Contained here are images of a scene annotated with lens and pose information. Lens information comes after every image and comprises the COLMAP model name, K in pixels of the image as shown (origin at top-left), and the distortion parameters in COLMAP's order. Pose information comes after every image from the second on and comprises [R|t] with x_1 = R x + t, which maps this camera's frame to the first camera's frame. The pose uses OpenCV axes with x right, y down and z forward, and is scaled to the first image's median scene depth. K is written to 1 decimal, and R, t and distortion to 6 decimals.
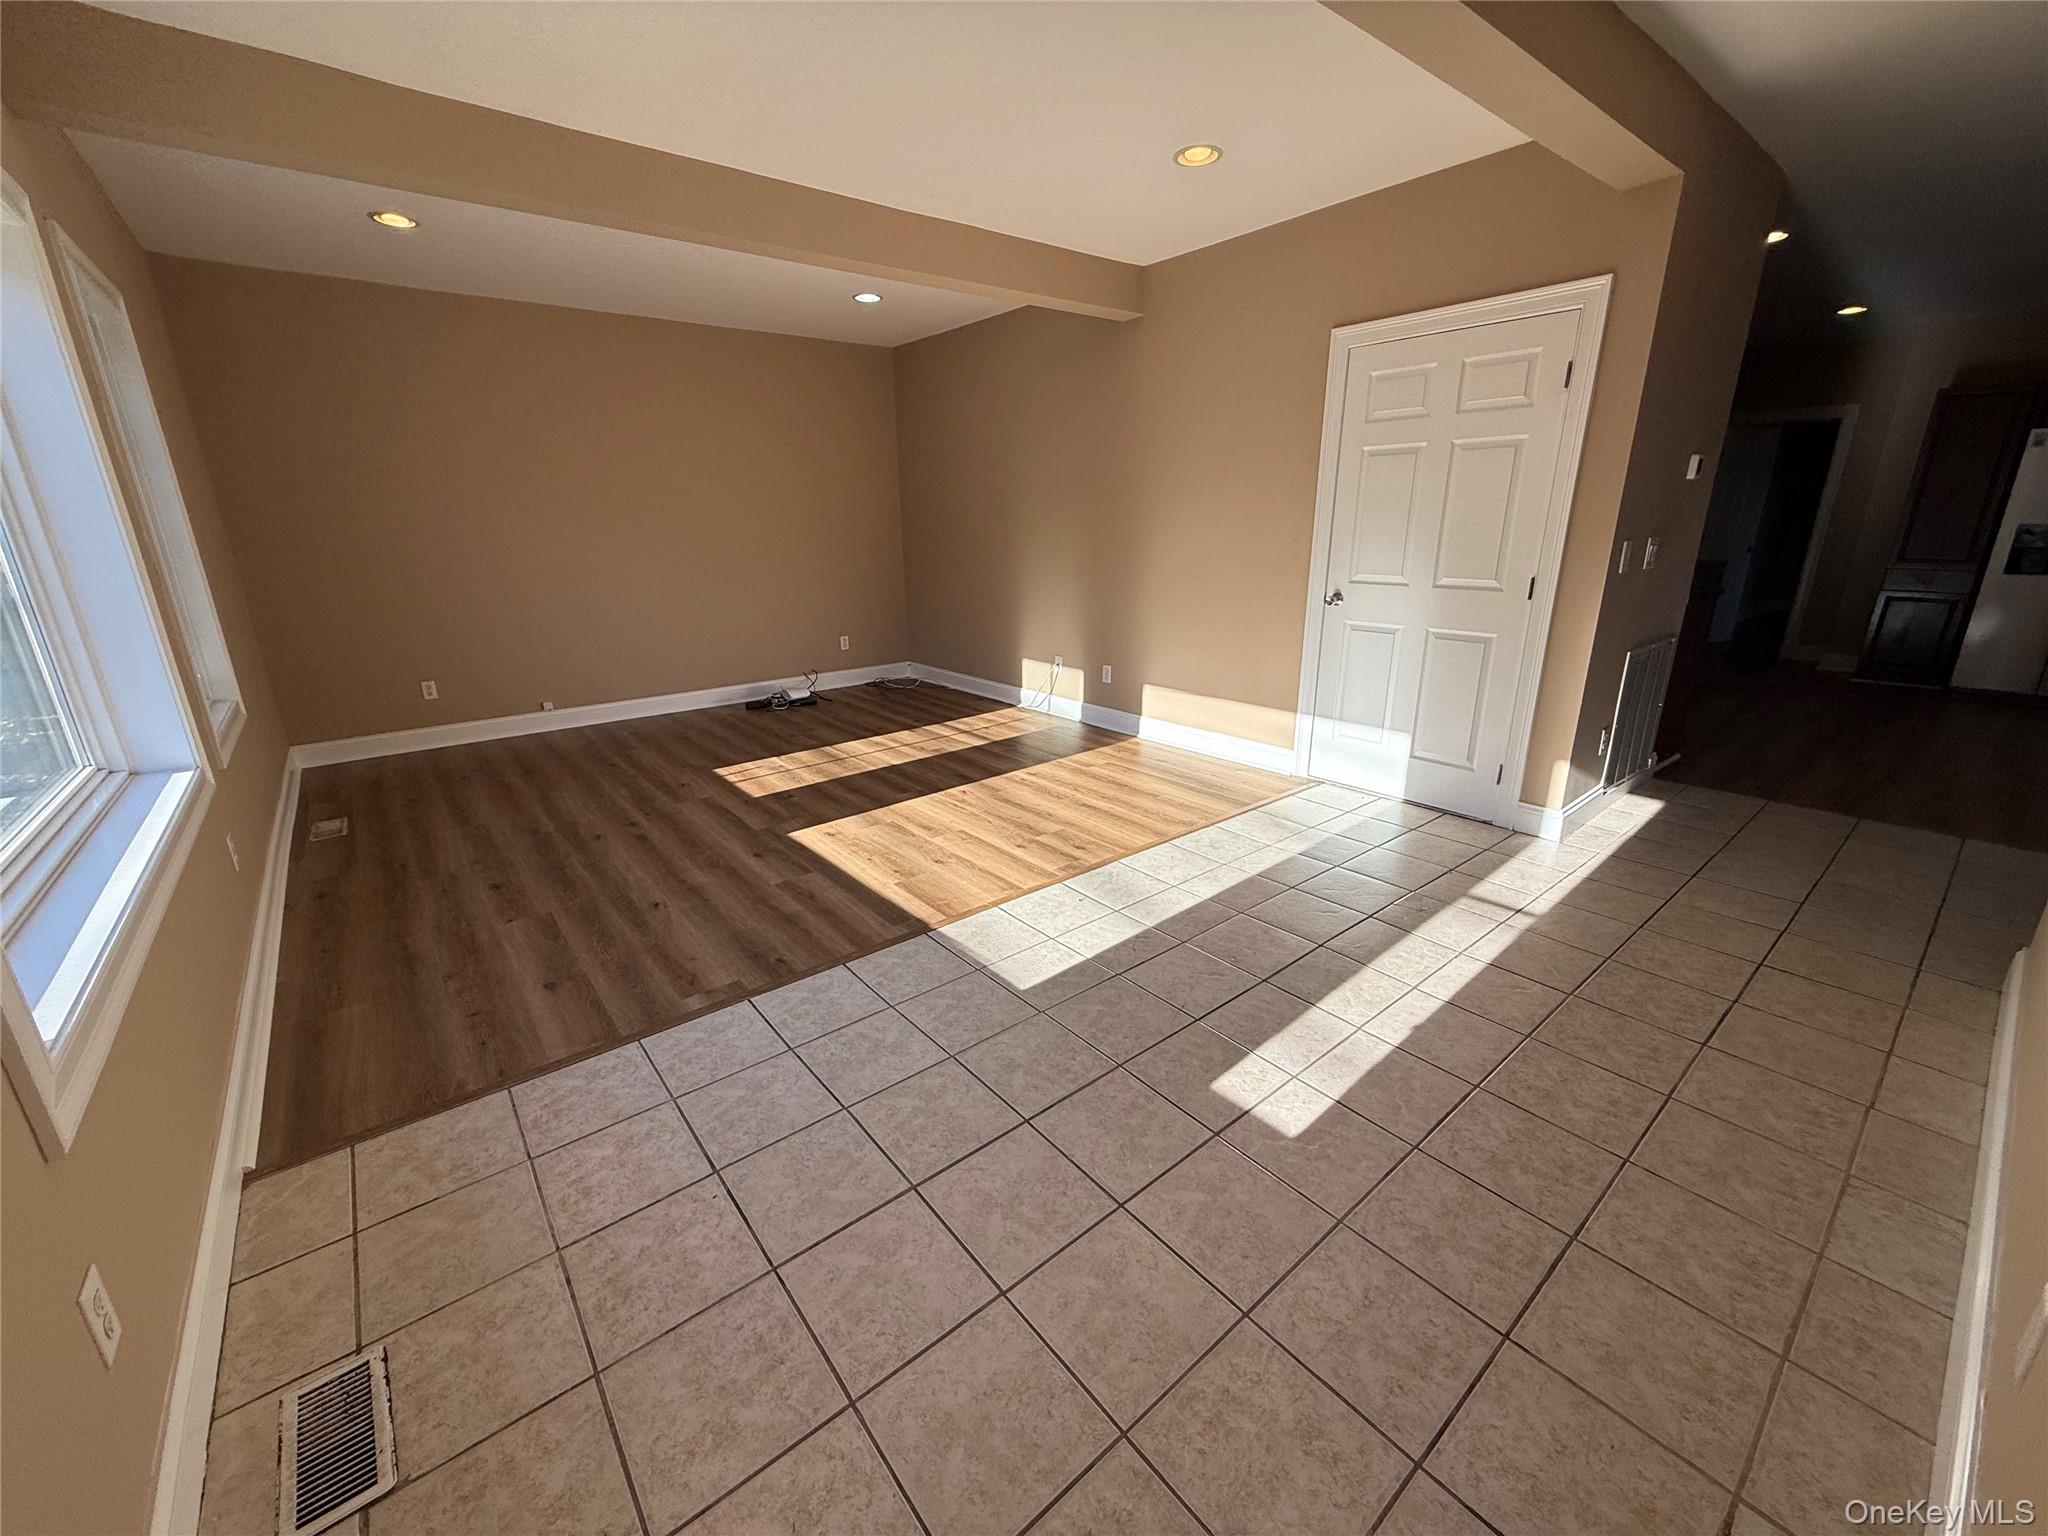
lens RADIAL K [[815.5, 0, 1024.0], [0, 815.5, 768.0], [0, 0, 1]] dist [0.002206, 0.000135]
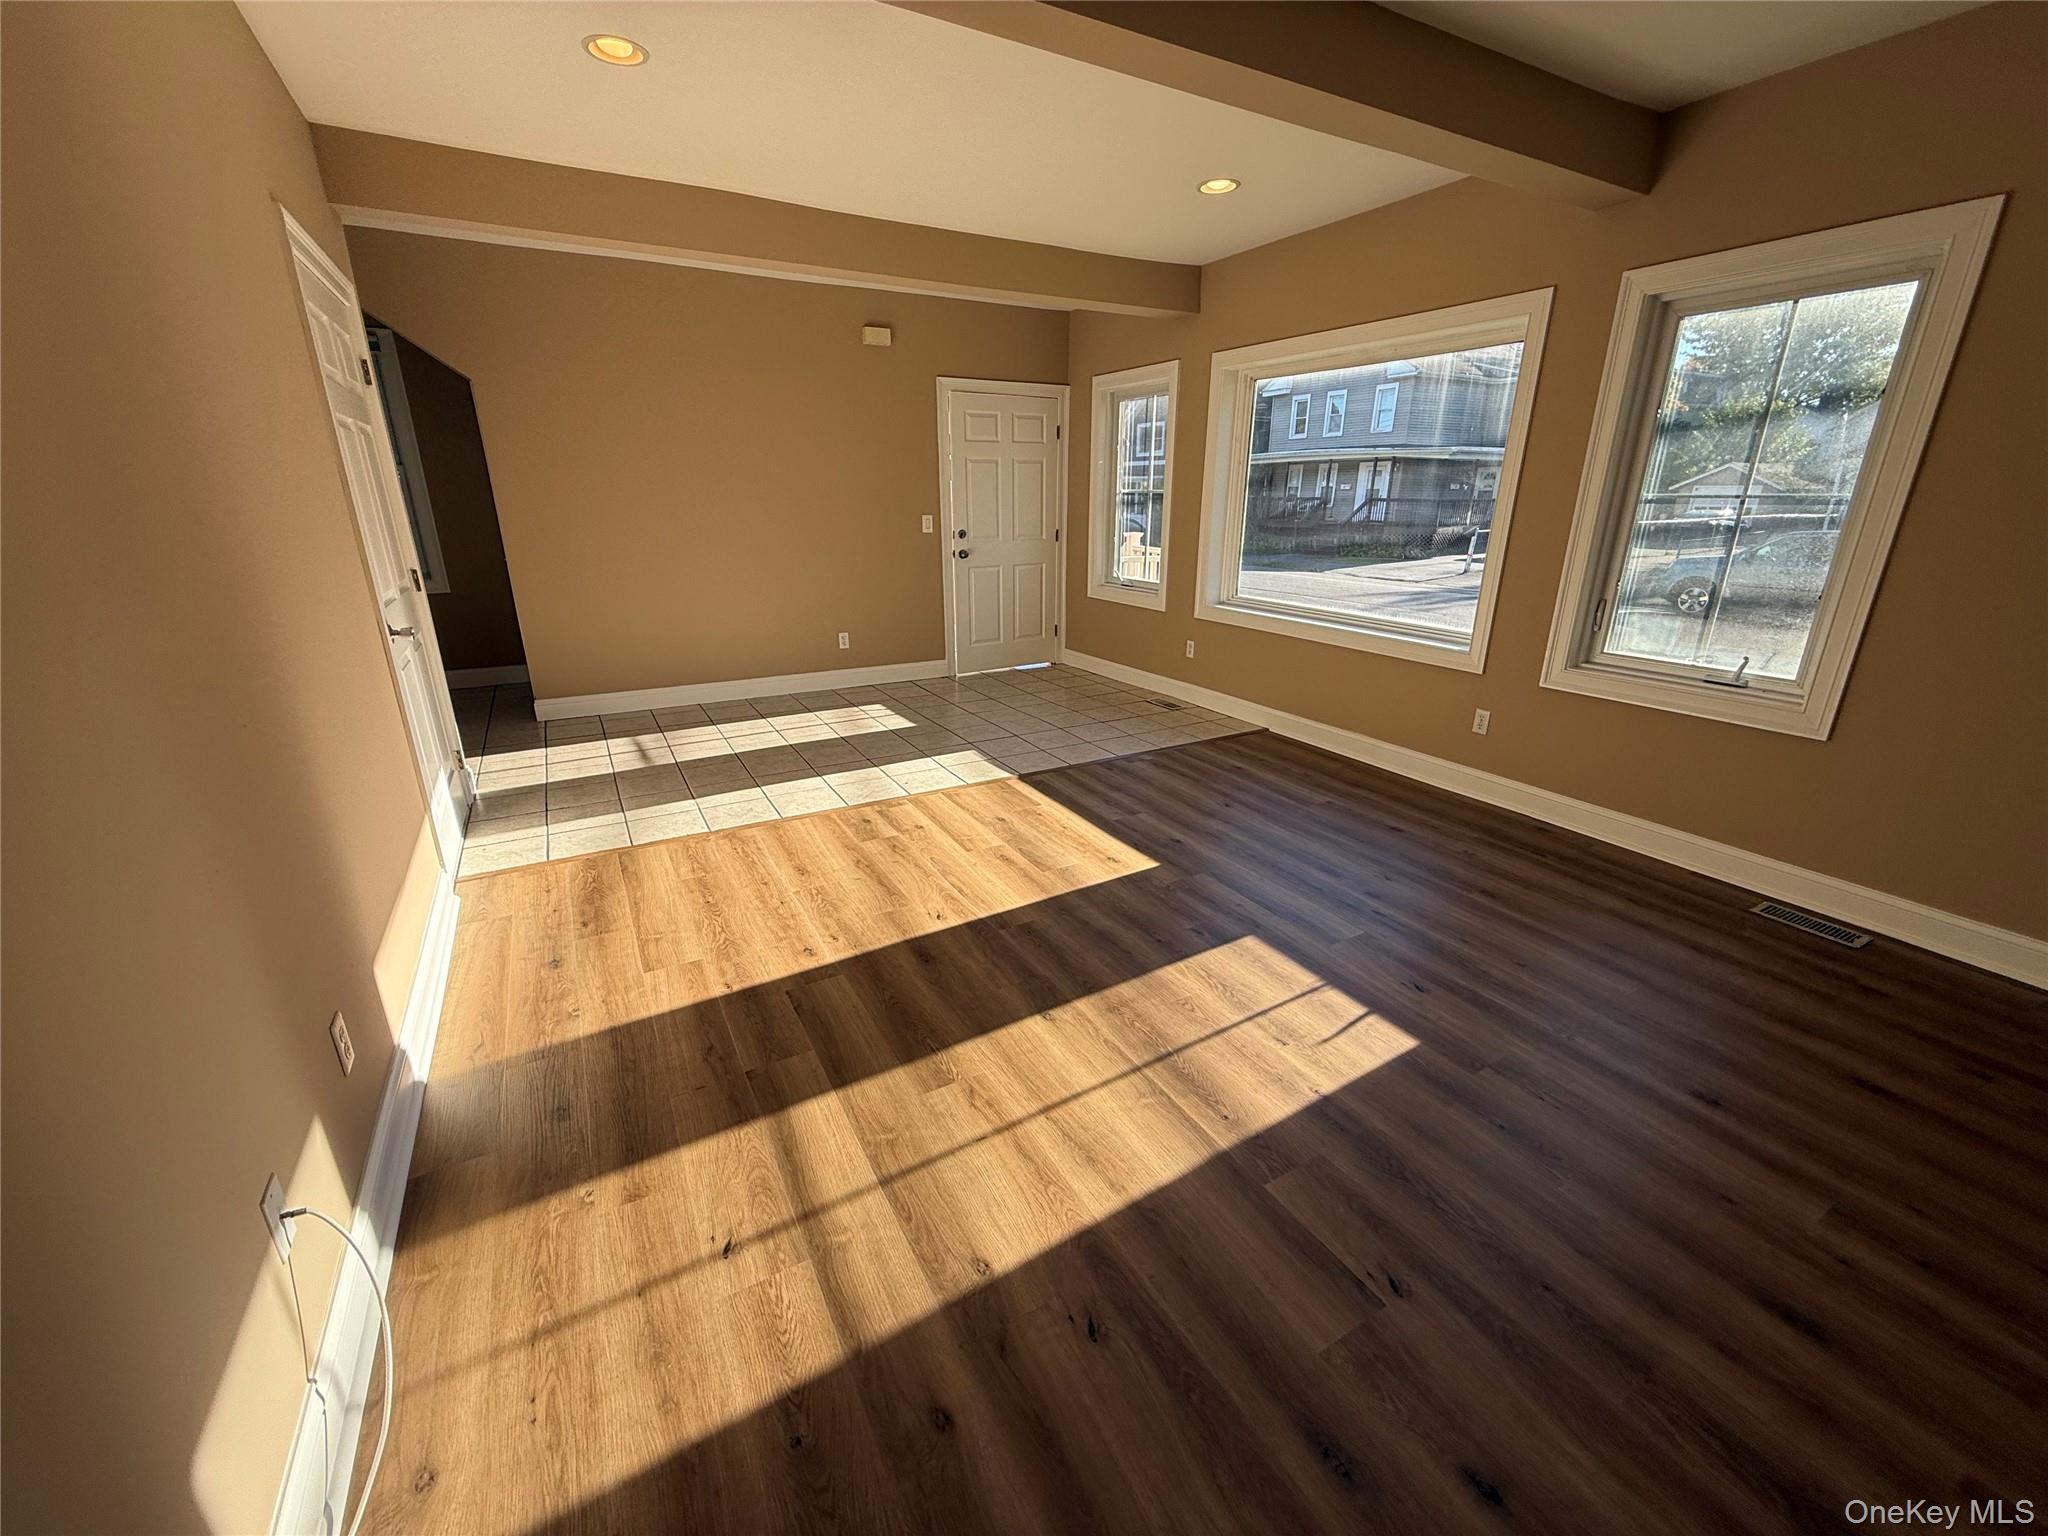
lens RADIAL K [[815.5, 0, 1024.0], [0, 815.5, 768.0], [0, 0, 1]] dist [0.002206, 0.000135]
pose [[-0.985356, -0.039773, 0.165809, -0.280744], [0.065532, 0.809398, 0.583592, -0.516209], [-0.157416, 0.585911, -0.794939, 1.634361]]
